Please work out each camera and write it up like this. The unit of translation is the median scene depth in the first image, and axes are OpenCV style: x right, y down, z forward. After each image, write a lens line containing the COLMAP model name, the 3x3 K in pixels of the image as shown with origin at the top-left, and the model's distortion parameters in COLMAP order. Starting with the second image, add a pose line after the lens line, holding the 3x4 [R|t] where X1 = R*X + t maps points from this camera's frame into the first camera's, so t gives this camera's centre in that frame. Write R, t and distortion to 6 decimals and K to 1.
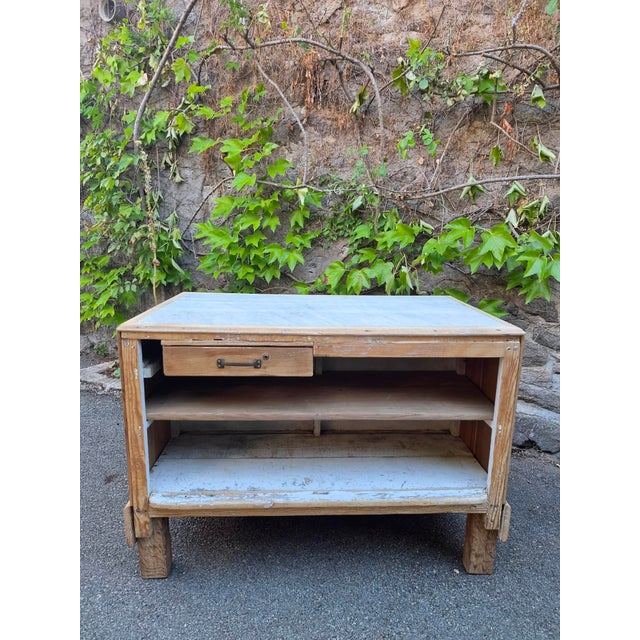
lens RADIAL K [[426.7, 0, 320.4], [0, 426.7, 321.9], [0, 0, 1]] dist [0.068094, -0.053222]
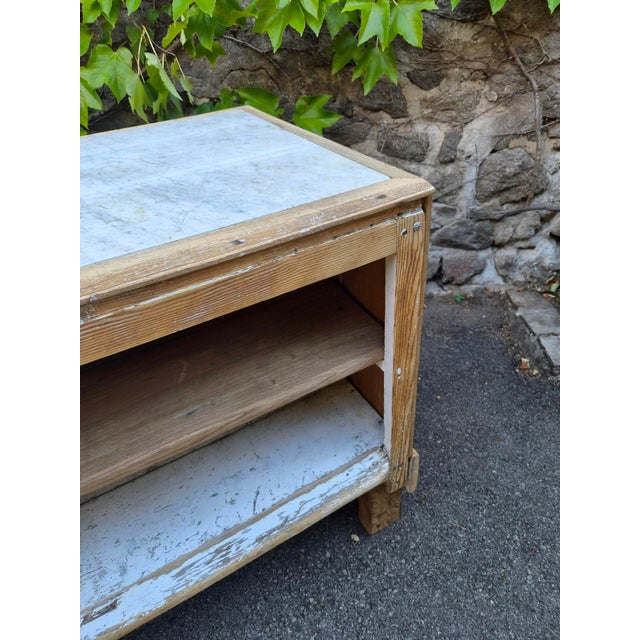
lens RADIAL K [[434.4, 0, 322.6], [0, 434.4, 316.8], [0, 0, 1]] dist [0.053160, -0.047170]
pose [[0.891037, -0.333376, 0.308082, 0.101715], [0.182936, 0.884865, 0.428425, -0.035012], [-0.415437, -0.325383, 0.849434, 0.327271]]
